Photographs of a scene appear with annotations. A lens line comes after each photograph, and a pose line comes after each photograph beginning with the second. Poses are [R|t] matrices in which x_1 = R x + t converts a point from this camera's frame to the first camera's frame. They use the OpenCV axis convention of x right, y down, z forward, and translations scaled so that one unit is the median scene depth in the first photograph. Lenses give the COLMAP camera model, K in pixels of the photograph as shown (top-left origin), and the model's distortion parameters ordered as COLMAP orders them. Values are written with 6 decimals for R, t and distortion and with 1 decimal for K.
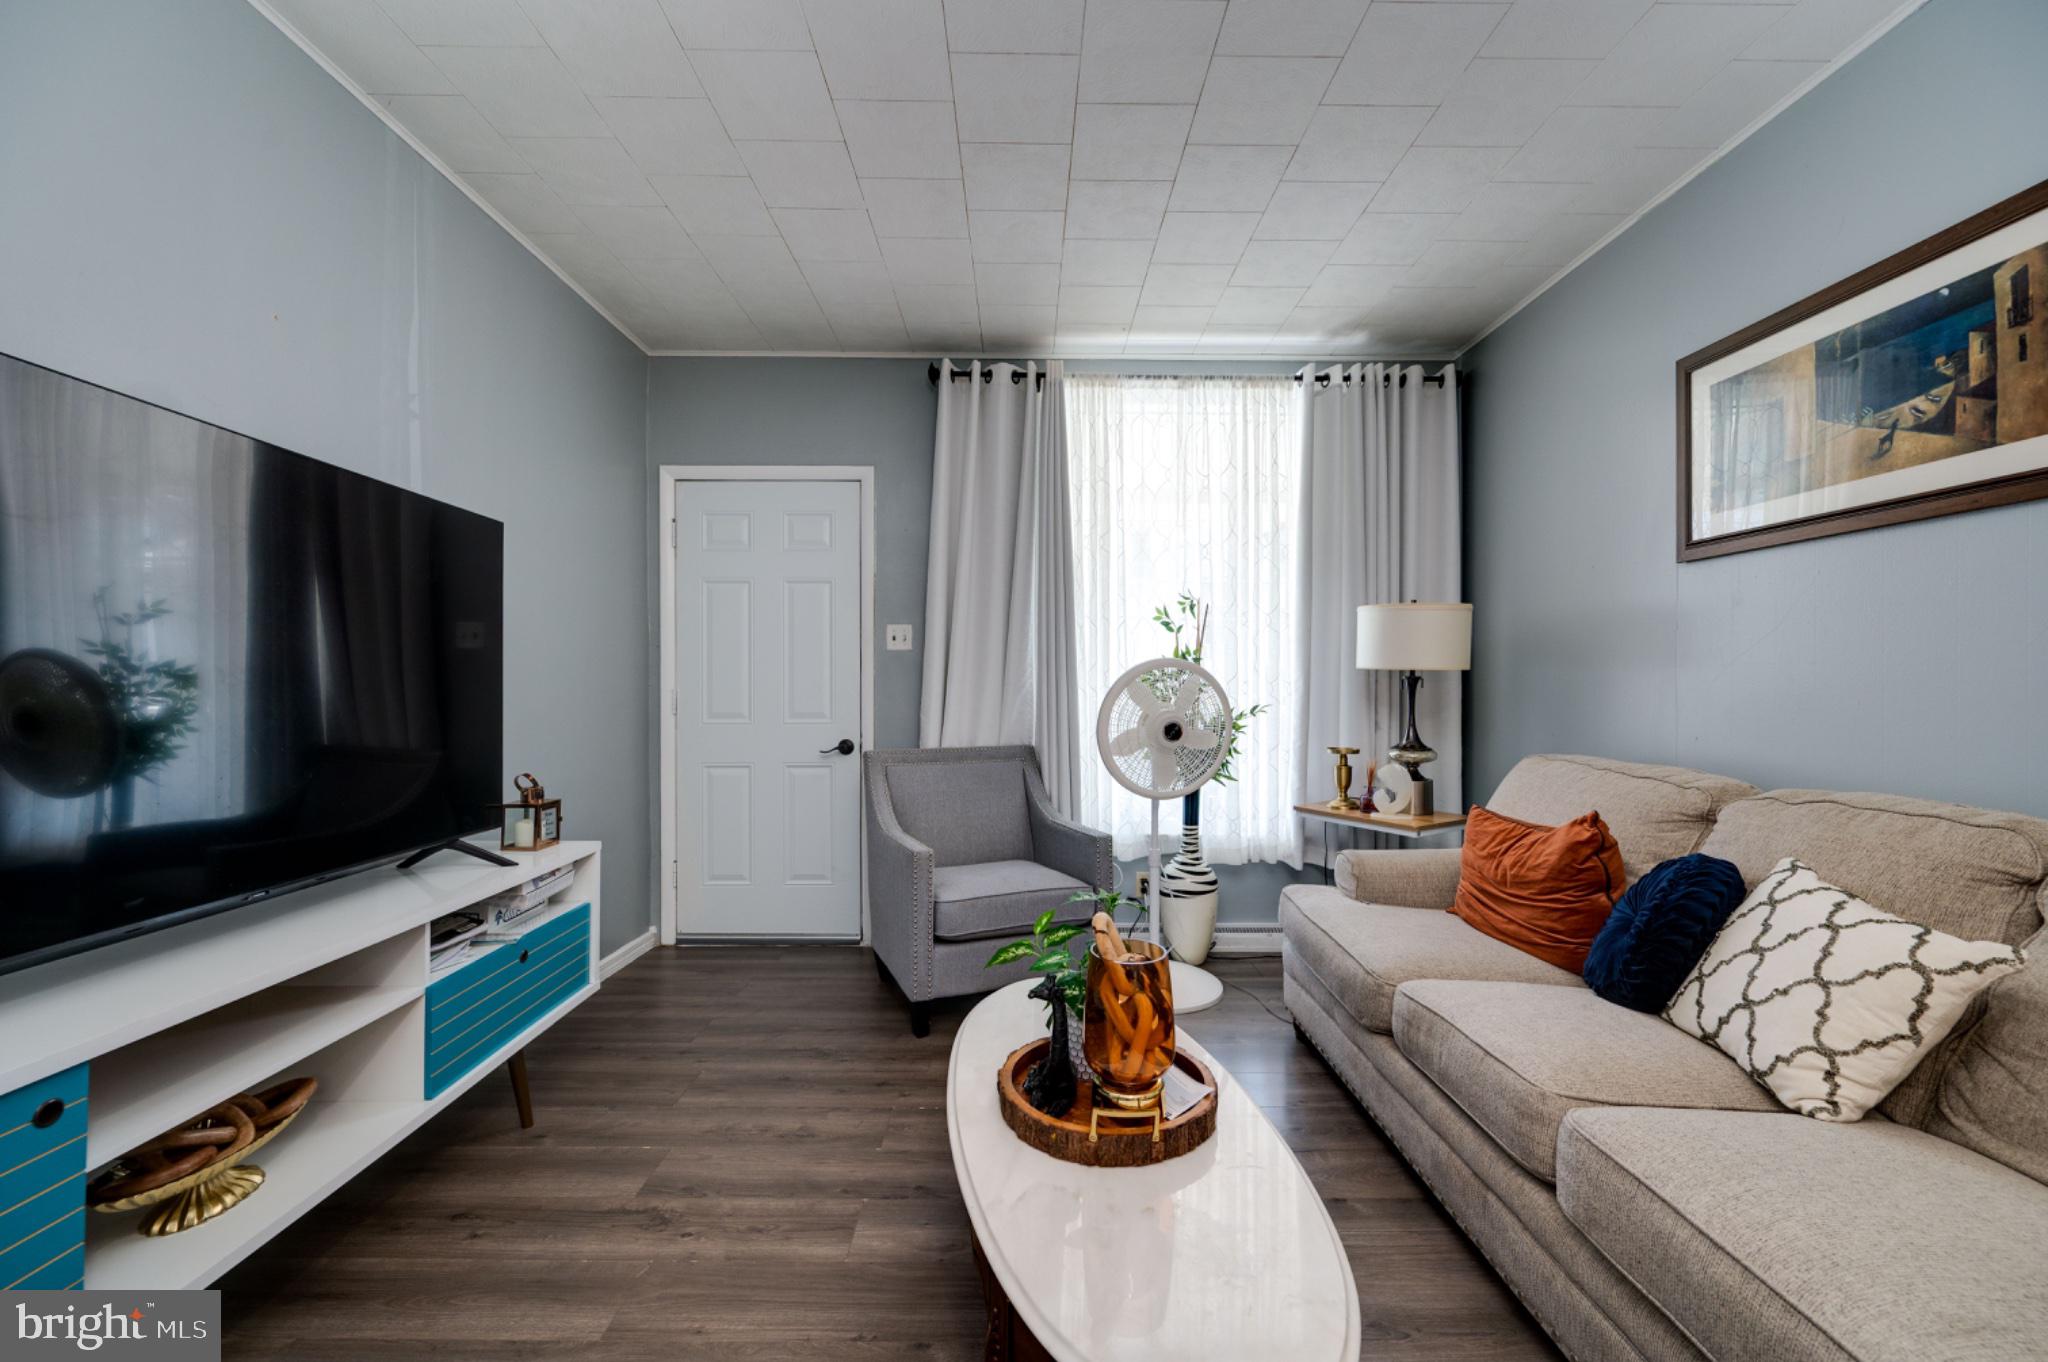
lens RADIAL K [[809.9, 0, 1025.1], [0, 809.9, 692.2], [0, 0, 1]] dist [-0.002214, -0.000591]
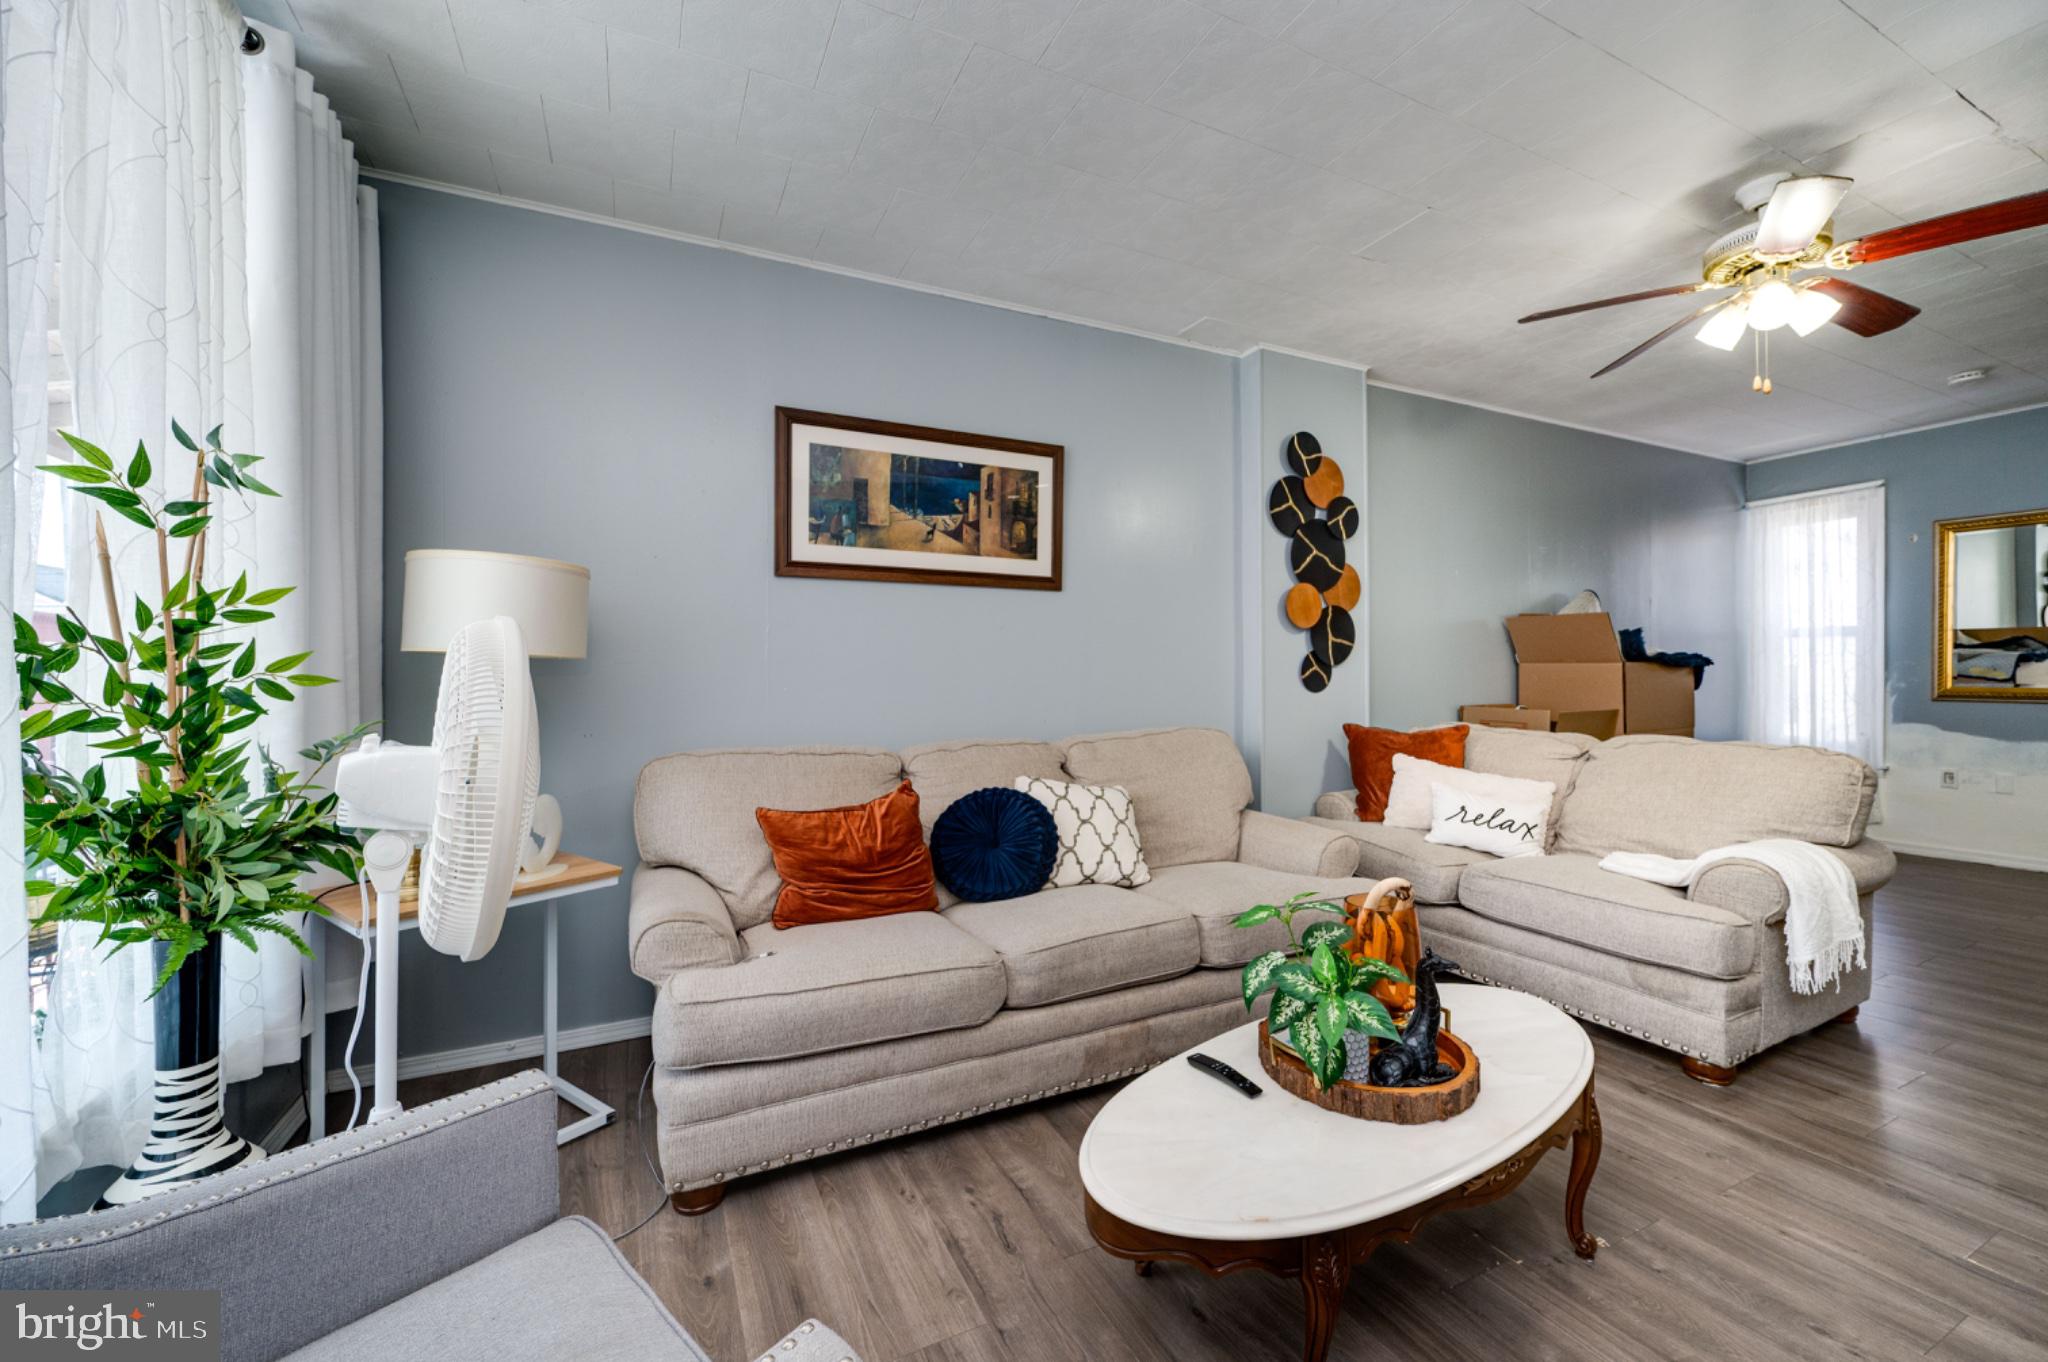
lens RADIAL K [[809.9, 0, 1029.4], [0, 809.9, 677.6], [0, 0, 1]] dist [-0.002214, -0.000591]
pose [[-0.423777, 0.002955, 0.905762, -0.350766], [0.007685, 0.999970, 0.000333, -0.005389], [-0.905734, 0.007102, -0.423787, 0.960061]]
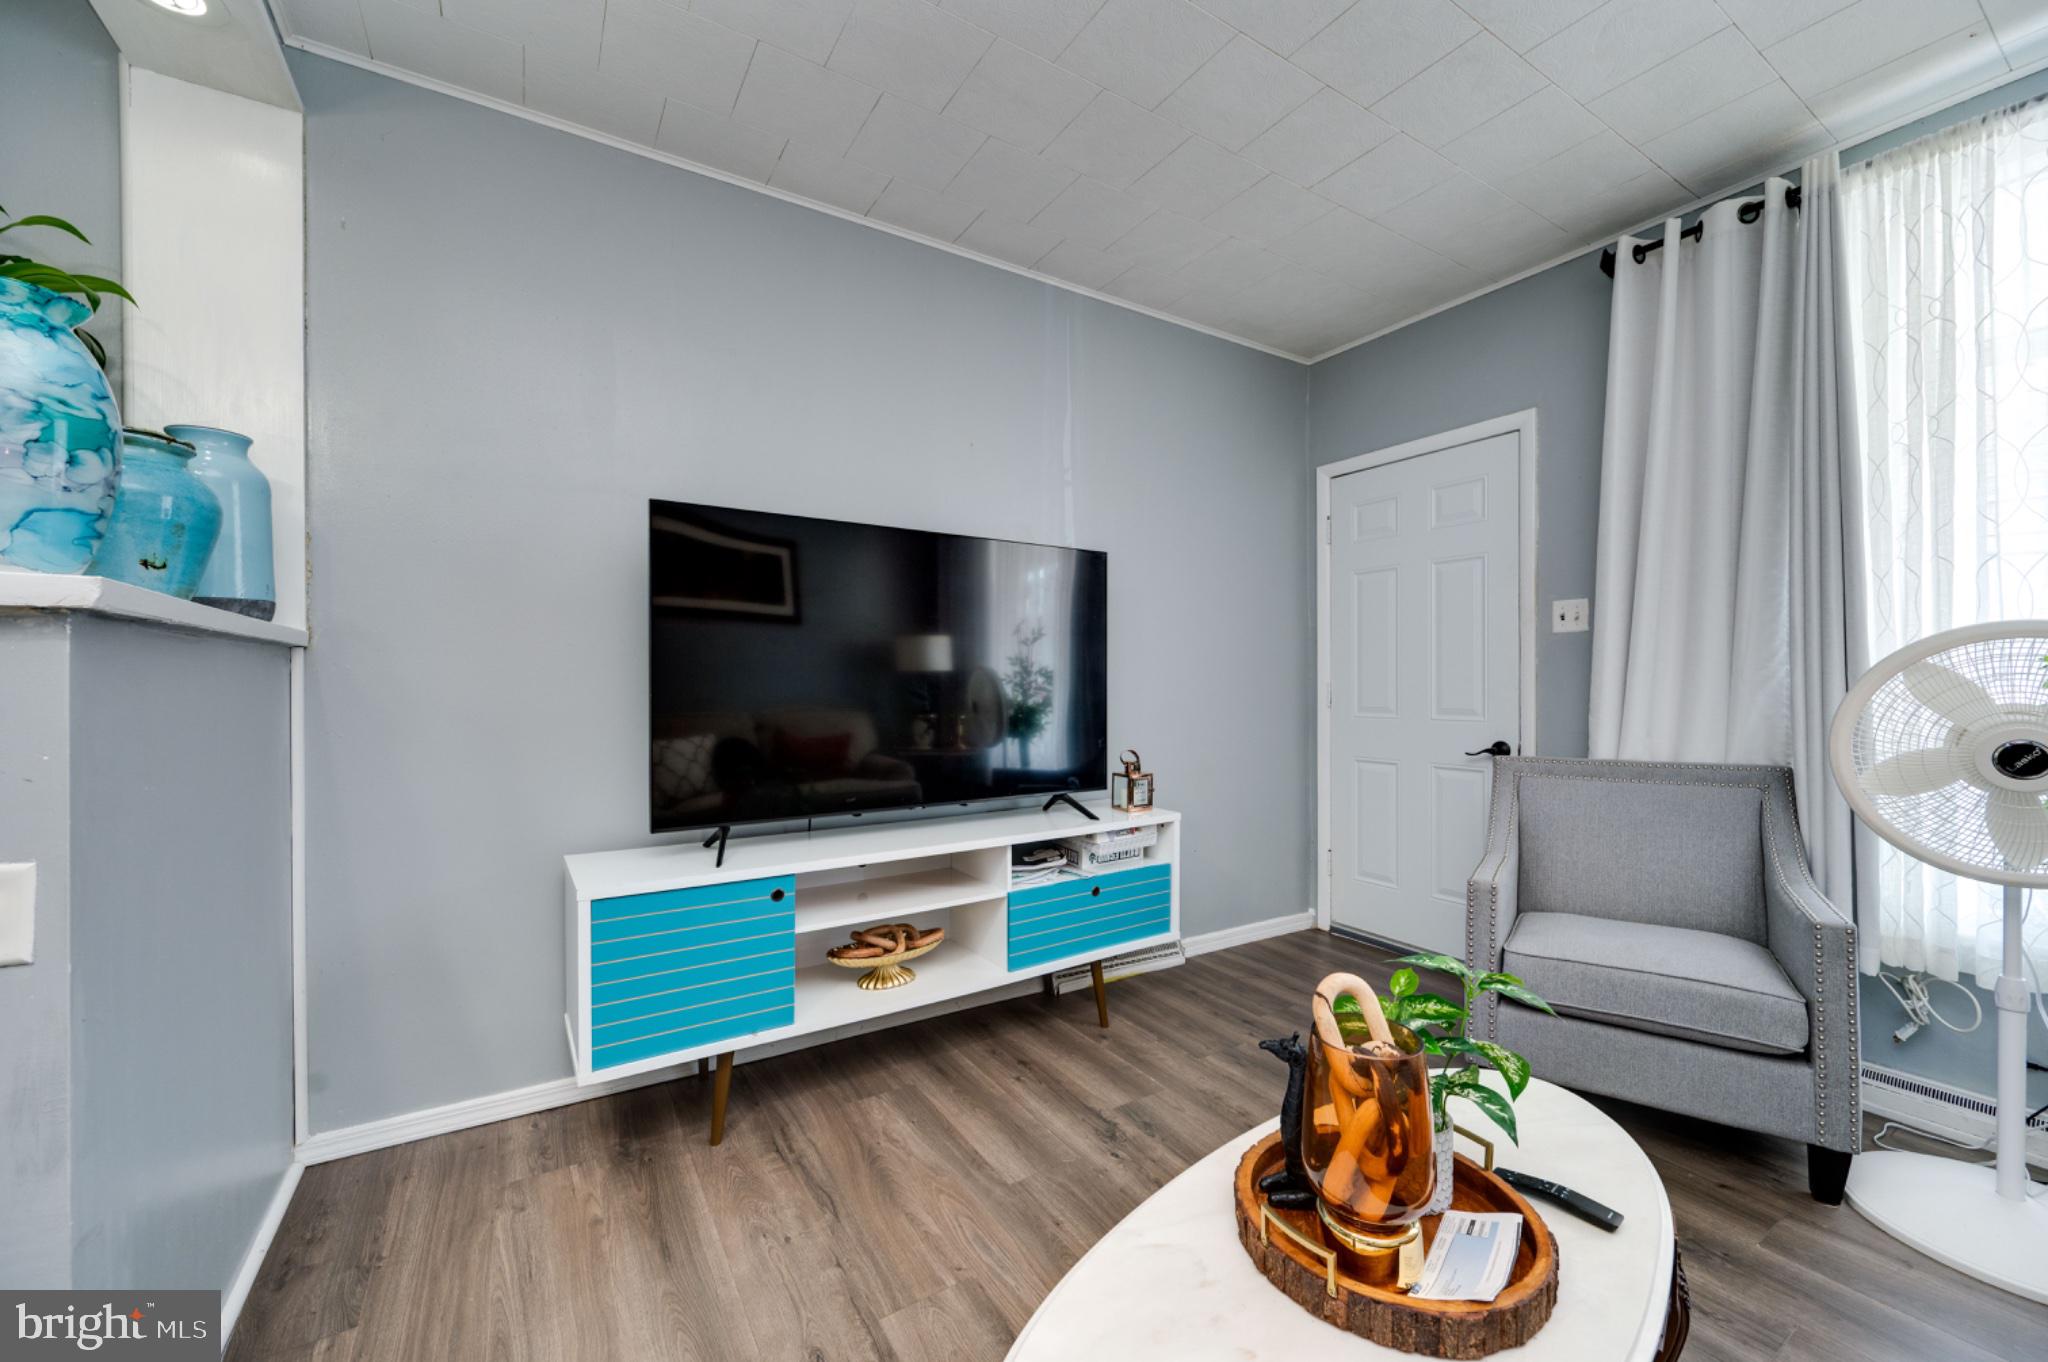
lens RADIAL K [[808.4, 0, 1033.8], [0, 808.4, 686.3], [0, 0, 1]] dist [-0.000357, -0.000432]
pose [[0.520727, 0.001711, -0.853721, 0.291416], [-0.000723, 0.999999, 0.001563, 0.000247], [0.853723, -0.000196, 0.520728, 0.173876]]
